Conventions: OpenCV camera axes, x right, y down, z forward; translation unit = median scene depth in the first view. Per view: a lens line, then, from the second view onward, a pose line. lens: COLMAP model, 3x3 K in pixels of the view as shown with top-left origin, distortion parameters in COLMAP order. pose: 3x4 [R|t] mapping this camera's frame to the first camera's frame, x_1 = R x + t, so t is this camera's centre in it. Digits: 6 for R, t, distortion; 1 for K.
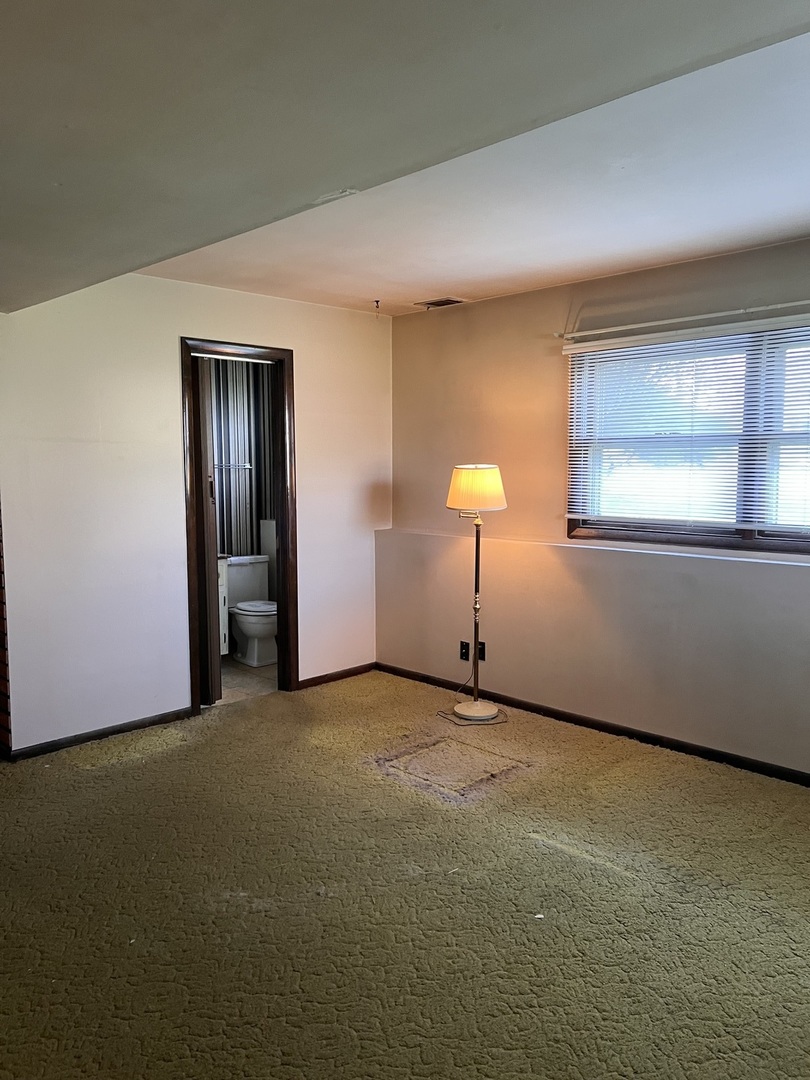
lens RADIAL K [[822.9, 0, 405.0], [0, 822.9, 540.0], [0, 0, 1]] dist [0.001670, 0.001059]
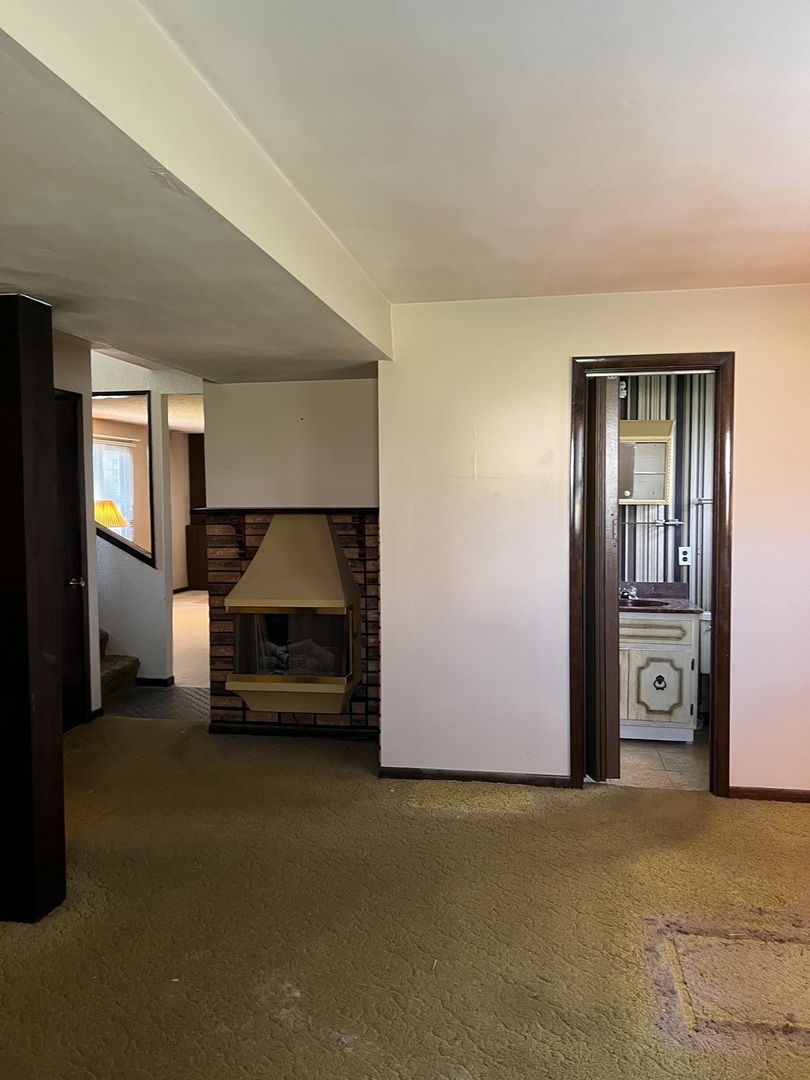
lens RADIAL K [[829.3, 0, 417.7], [0, 829.3, 537.7], [0, 0, 1]] dist [0.091489, -0.075899]
pose [[0.577700, 0.044966, -0.815010, 0.371740], [-0.074594, 0.997212, 0.002145, -0.041339], [0.812834, 0.059556, 0.579443, 0.347384]]
